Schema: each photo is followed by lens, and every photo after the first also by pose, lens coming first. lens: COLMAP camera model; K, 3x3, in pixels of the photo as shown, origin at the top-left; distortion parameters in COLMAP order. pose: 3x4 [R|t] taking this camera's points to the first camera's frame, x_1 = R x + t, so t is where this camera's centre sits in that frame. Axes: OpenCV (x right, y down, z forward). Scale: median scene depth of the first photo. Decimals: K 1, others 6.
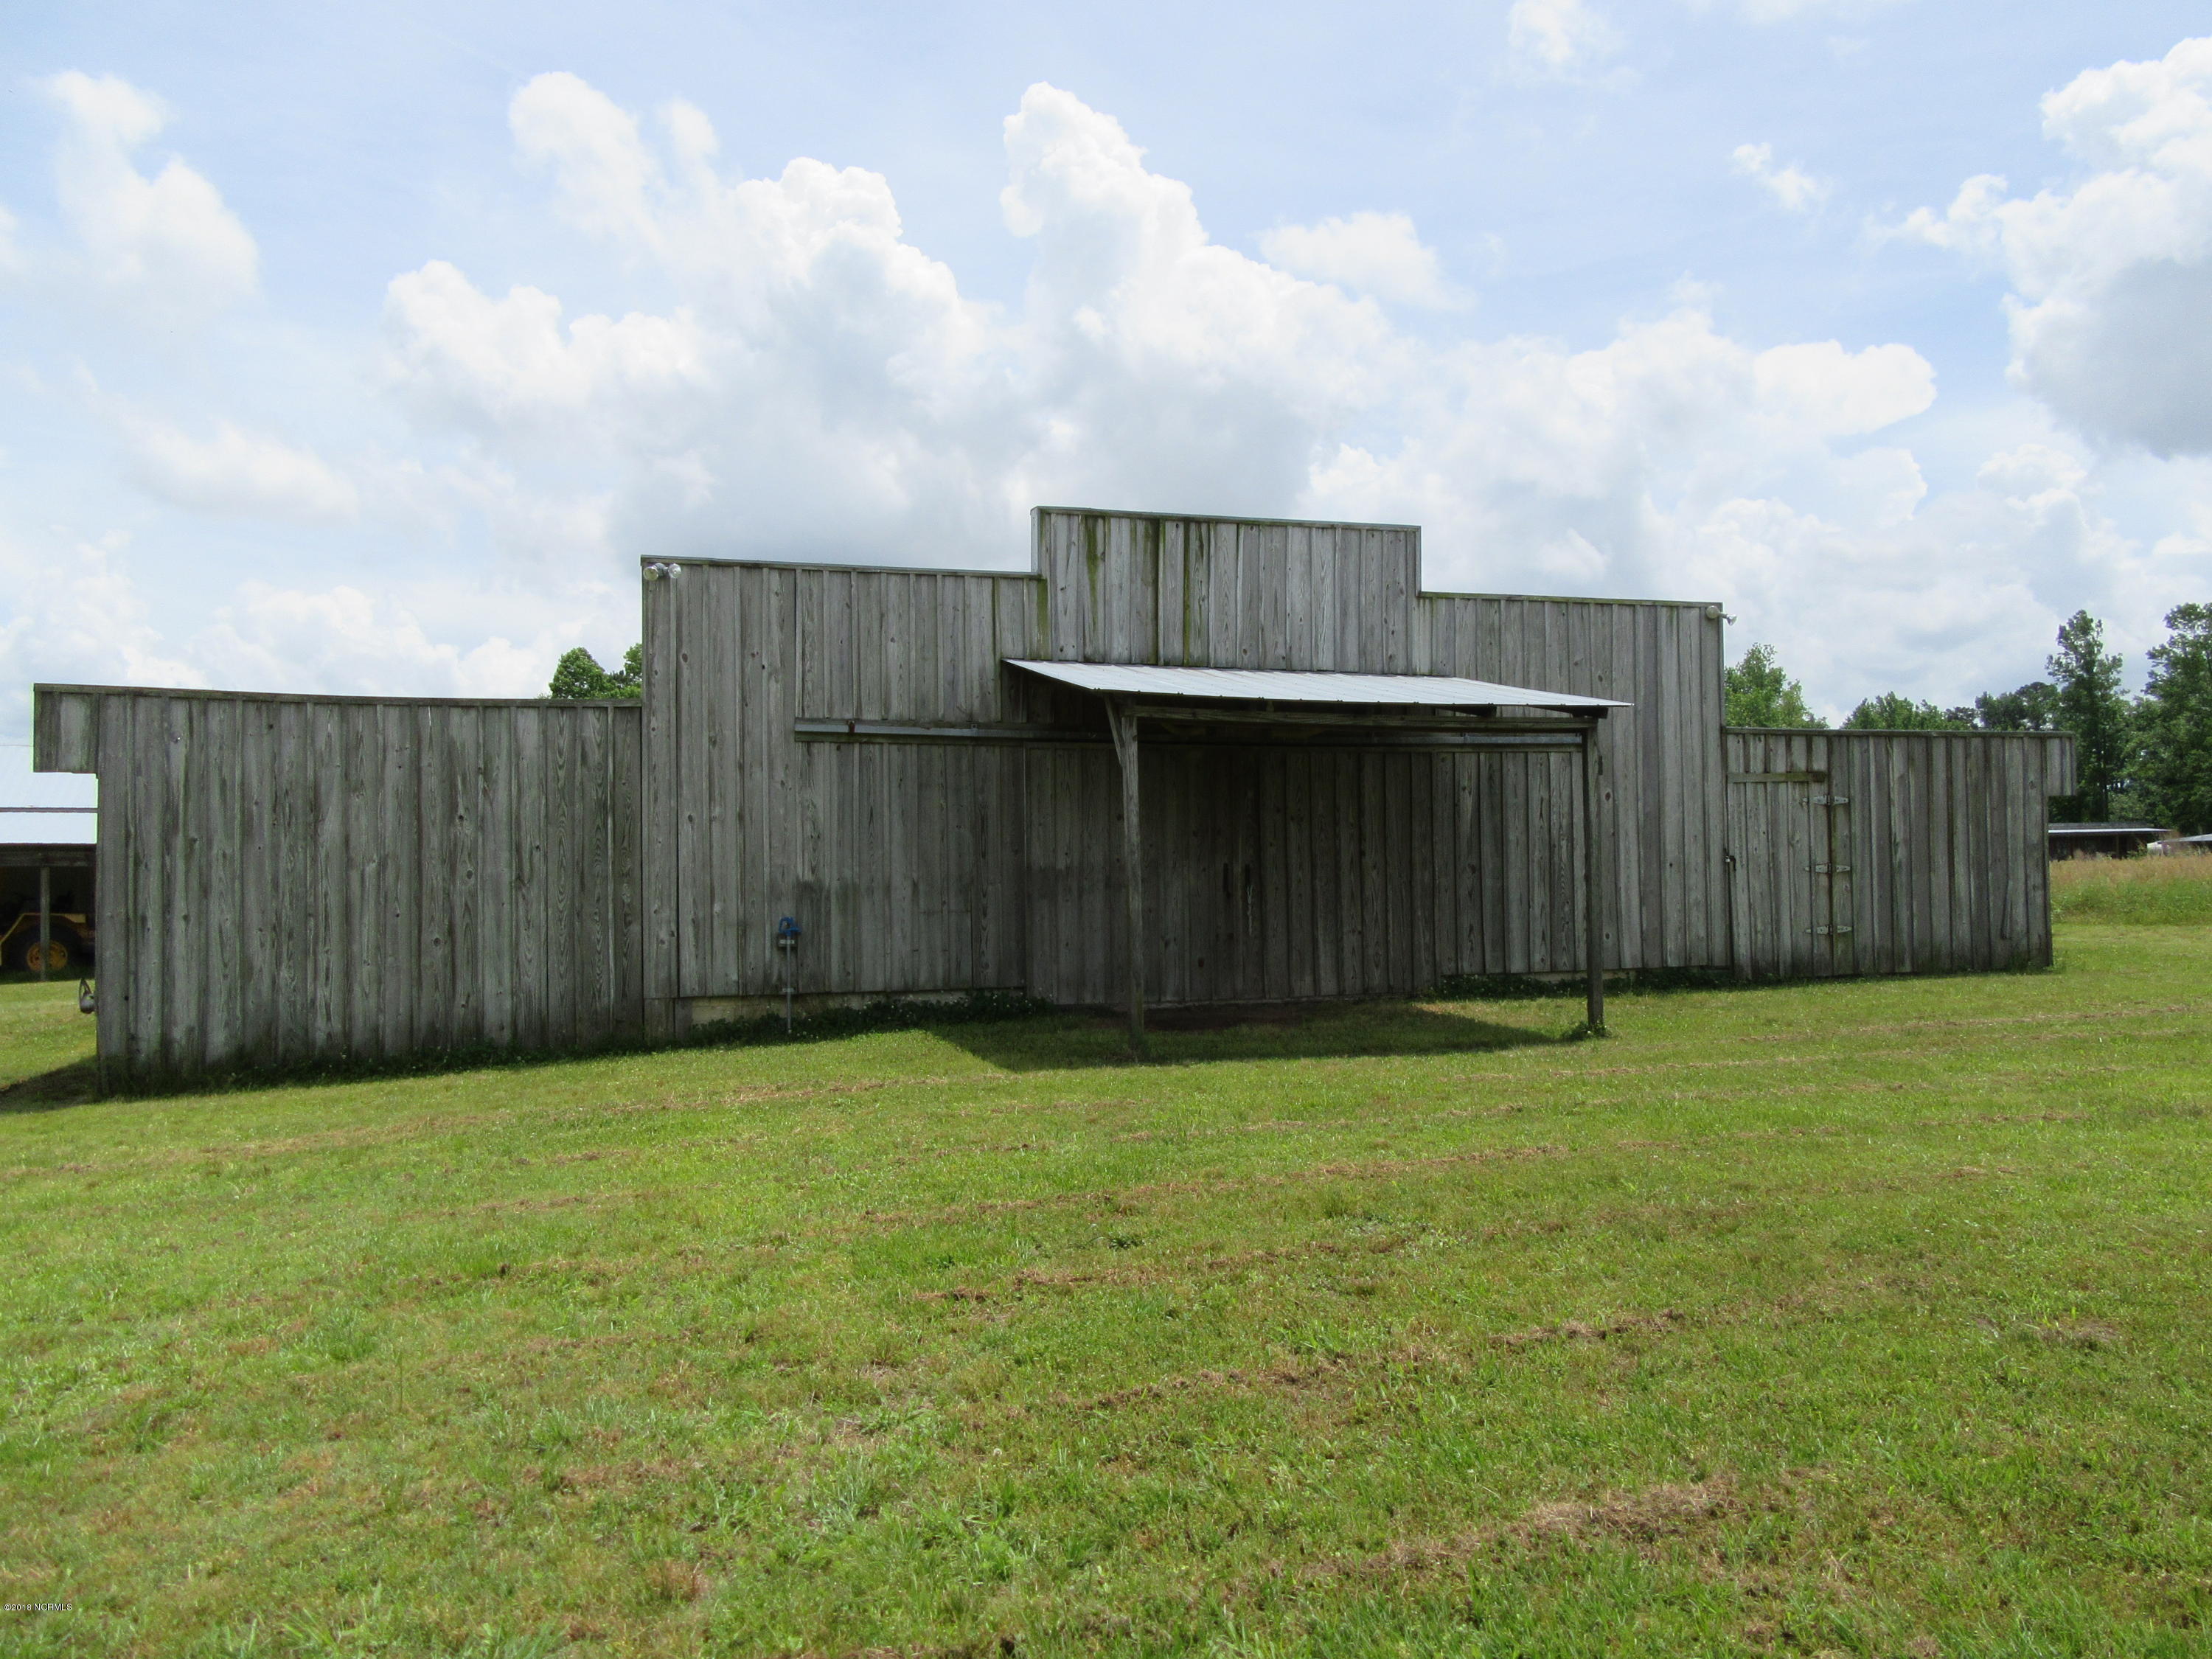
lens RADIAL K [[1633.1, 0, 1104.0], [0, 1633.1, 824.8], [0, 0, 1]] dist [-0.005147, 0.007163]
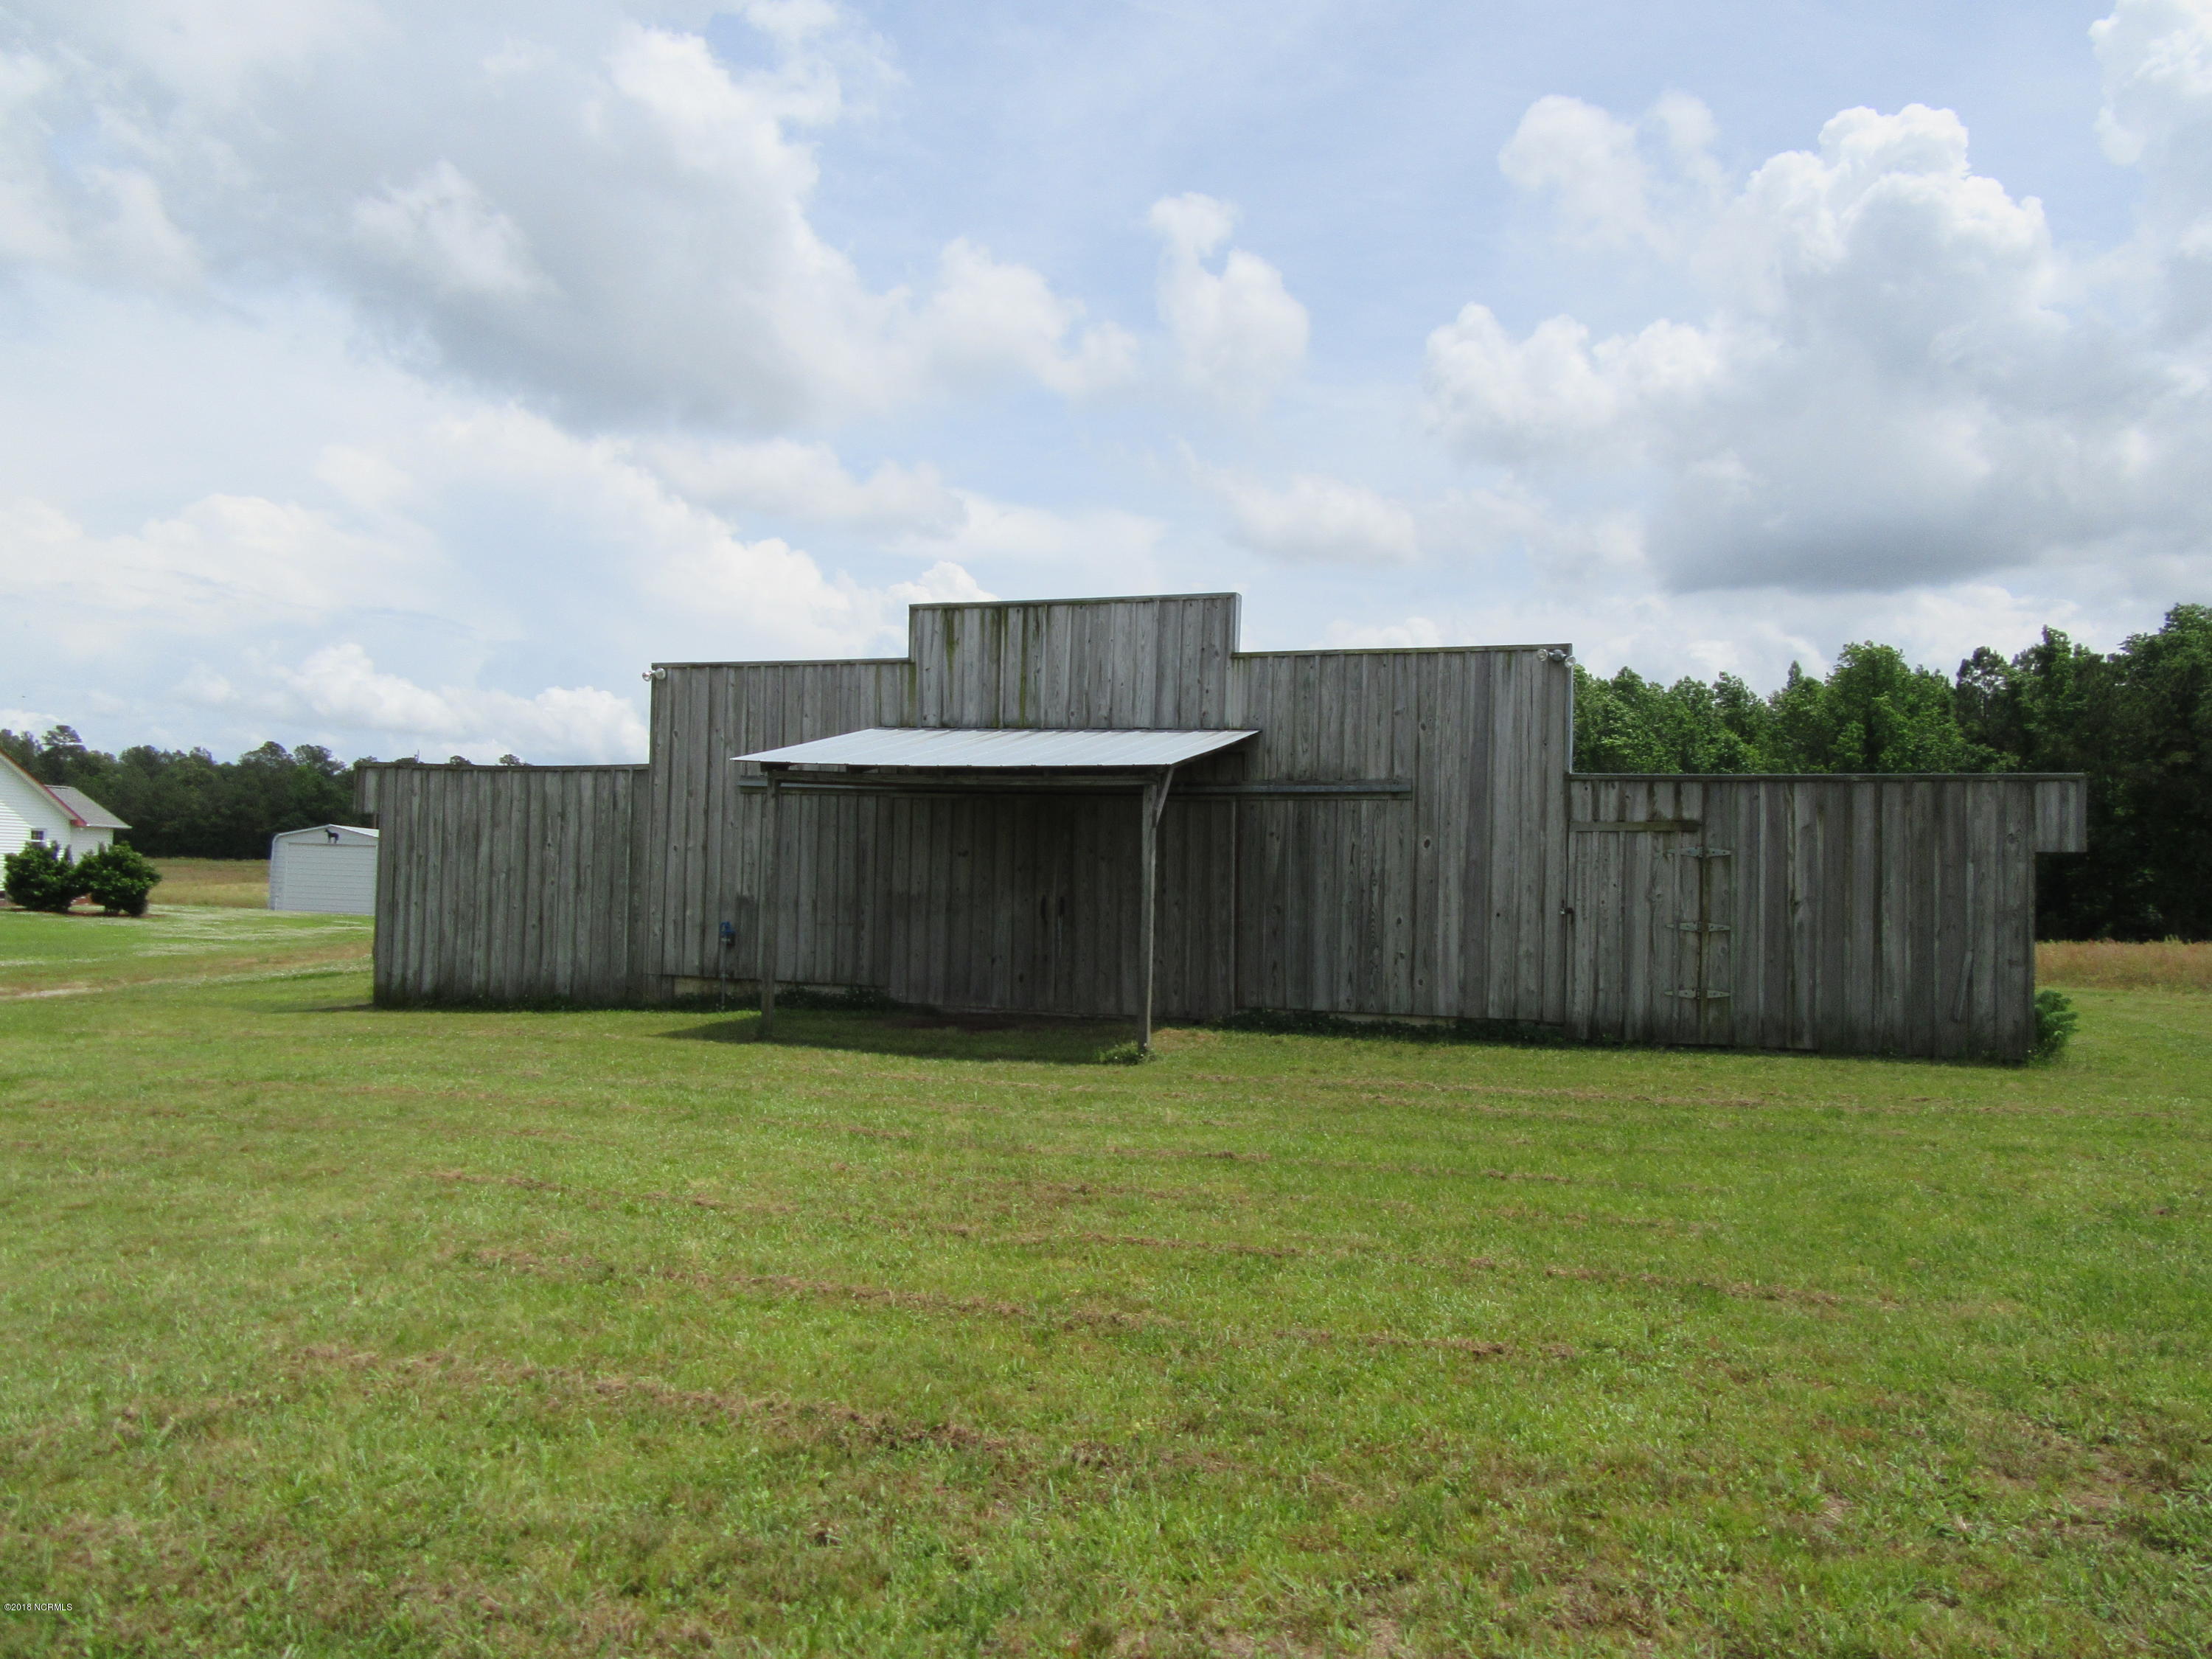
lens RADIAL K [[1633.1, 0, 1090.1], [0, 1633.1, 828.9], [0, 0, 1]] dist [-0.005147, 0.007163]
pose [[0.808783, 0.015125, -0.587913, 0.789918], [-0.016443, 0.999860, 0.003103, -0.028297], [0.587878, 0.007157, 0.808918, 0.066914]]
